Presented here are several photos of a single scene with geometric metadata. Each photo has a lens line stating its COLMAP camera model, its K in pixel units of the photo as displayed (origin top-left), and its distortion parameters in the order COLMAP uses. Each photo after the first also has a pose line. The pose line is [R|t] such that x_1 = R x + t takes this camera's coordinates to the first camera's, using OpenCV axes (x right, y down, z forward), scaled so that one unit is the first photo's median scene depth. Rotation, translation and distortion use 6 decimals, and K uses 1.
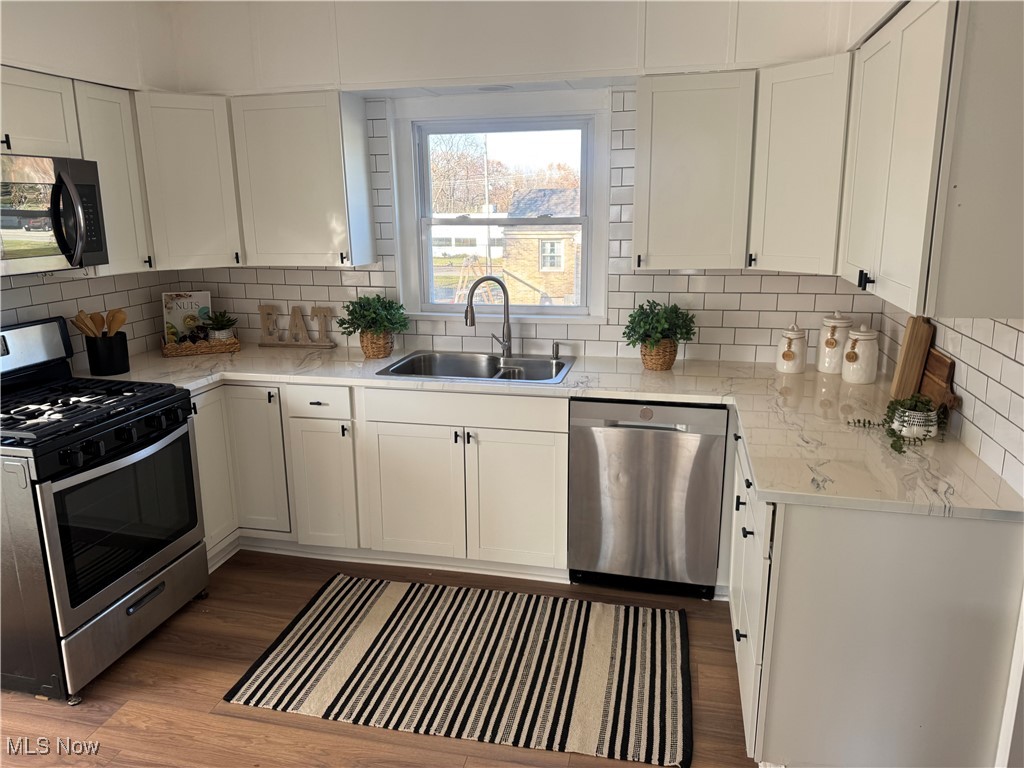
lens RADIAL K [[709.3, 0, 511.9], [0, 709.3, 370.9], [0, 0, 1]] dist [0.077477, -0.133286]
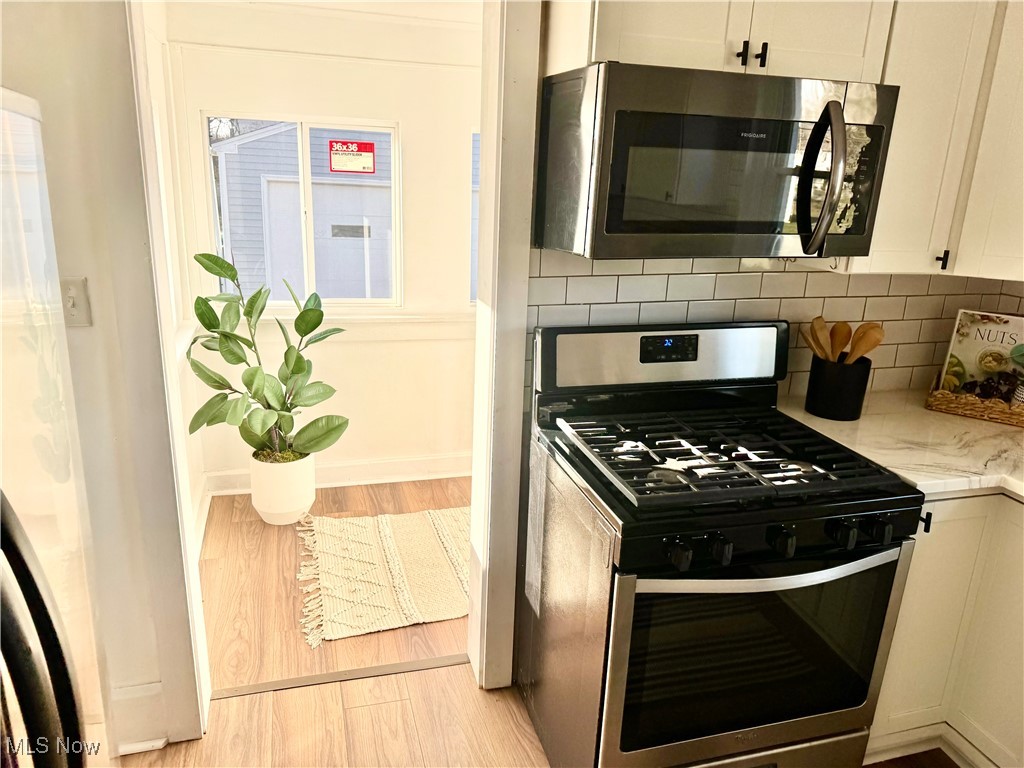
lens RADIAL K [[721.6, 0, 509.7], [0, 721.6, 379.7], [0, 0, 1]] dist [0.001851, -0.000367]
pose [[0.465669, 0.277874, -0.840201, -0.134765], [-0.235557, 0.954093, 0.184987, -0.079914], [0.853033, 0.111773, 0.509747, 0.380718]]
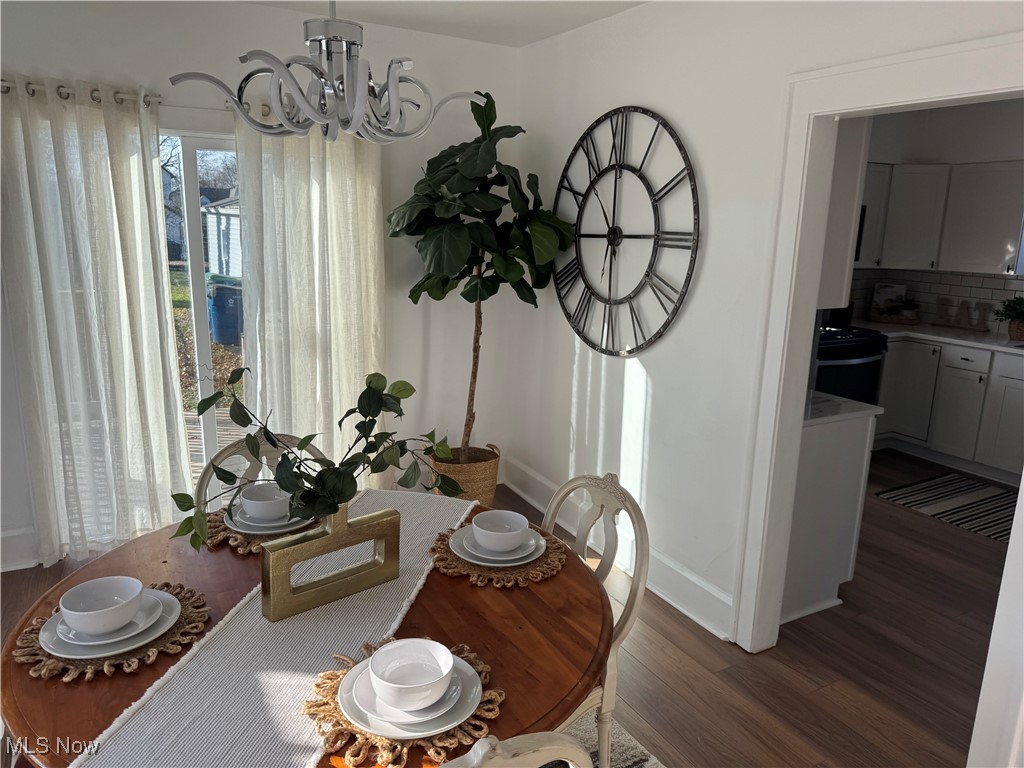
lens RADIAL K [[723.5, 0, 513.5], [0, 723.5, 379.1], [0, 0, 1]] dist [-0.062797, 0.074214]
pose [[0.659340, 0.190856, -0.727217, 0.208352], [-0.202098, 0.976635, 0.073081, 0.165138], [0.724174, 0.098784, 0.682506, -0.743255]]
